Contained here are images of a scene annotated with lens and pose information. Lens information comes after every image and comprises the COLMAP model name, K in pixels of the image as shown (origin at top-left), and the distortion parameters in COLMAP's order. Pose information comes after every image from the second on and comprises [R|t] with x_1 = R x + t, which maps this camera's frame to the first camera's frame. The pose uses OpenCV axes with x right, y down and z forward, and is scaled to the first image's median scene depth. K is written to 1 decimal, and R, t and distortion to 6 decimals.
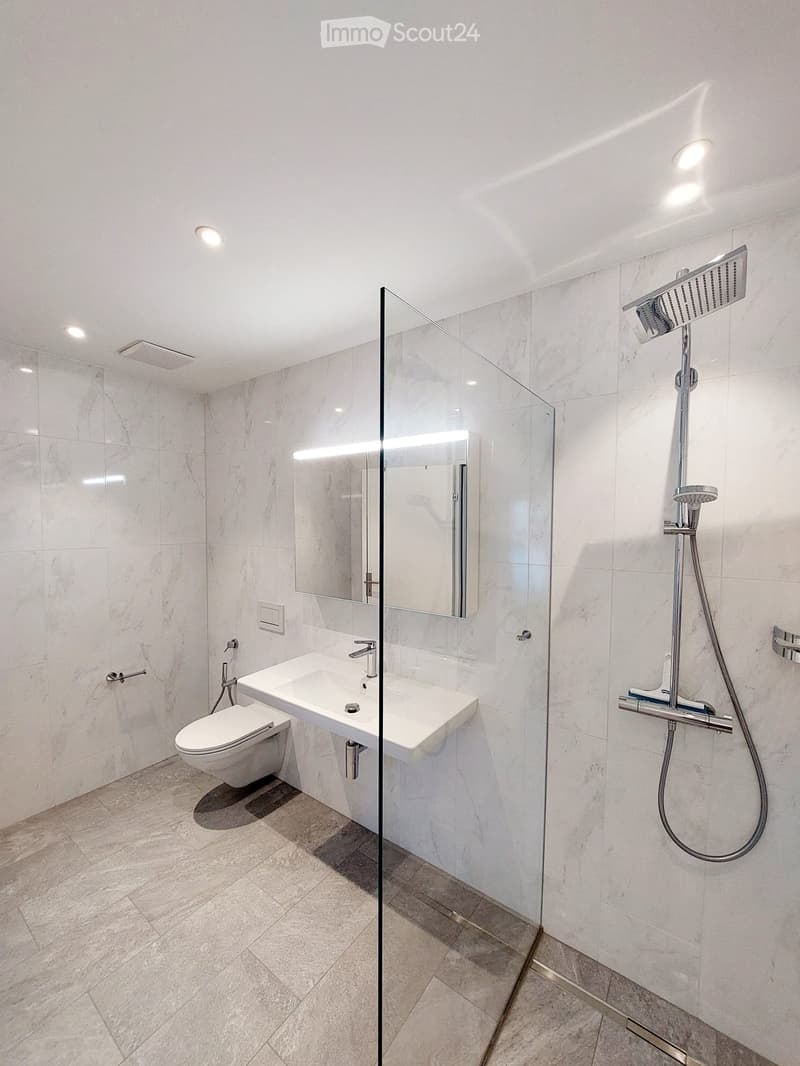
lens RADIAL K [[428.3, 0, 400.0], [0, 428.3, 533.0], [0, 0, 1]] dist [-0.017756, 0.000401]
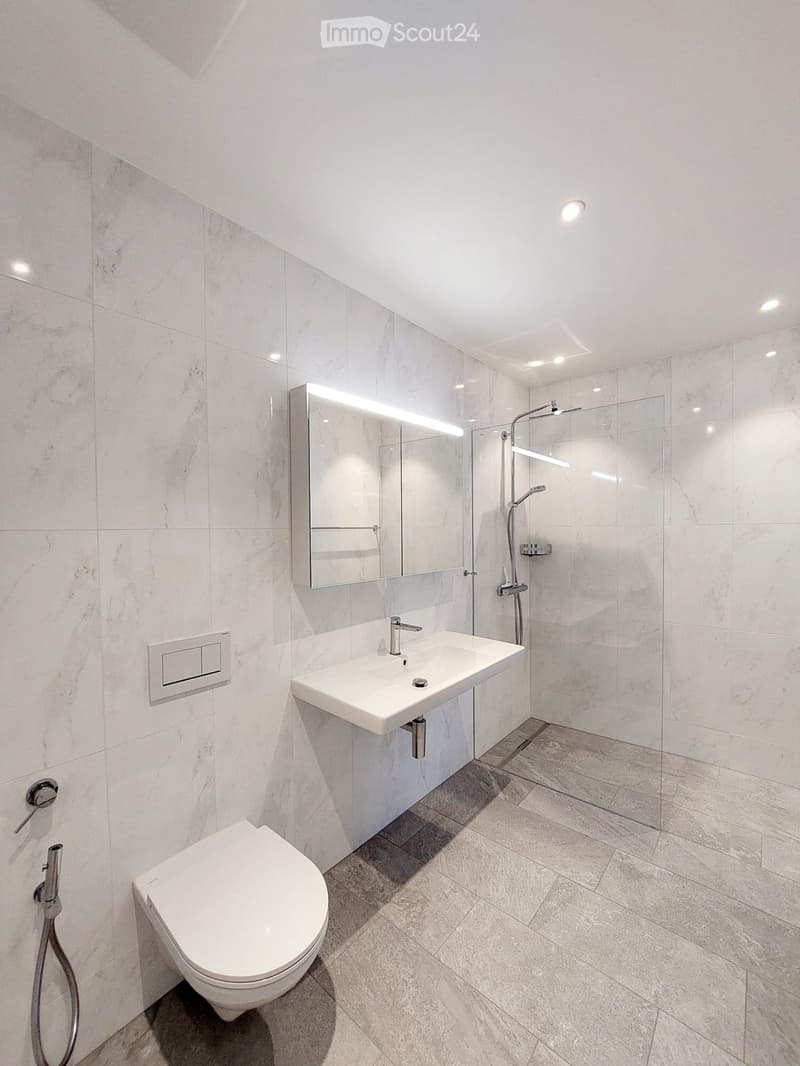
lens RADIAL K [[430.5, 0, 400.0], [0, 430.5, 533.0], [0, 0, 1]] dist [-0.024467, 0.000035]
pose [[0.078709, -0.013105, 0.996811, -1.185846], [0.043029, 0.999026, 0.009736, 0.065554], [-0.995969, 0.042125, 0.079196, 1.050628]]
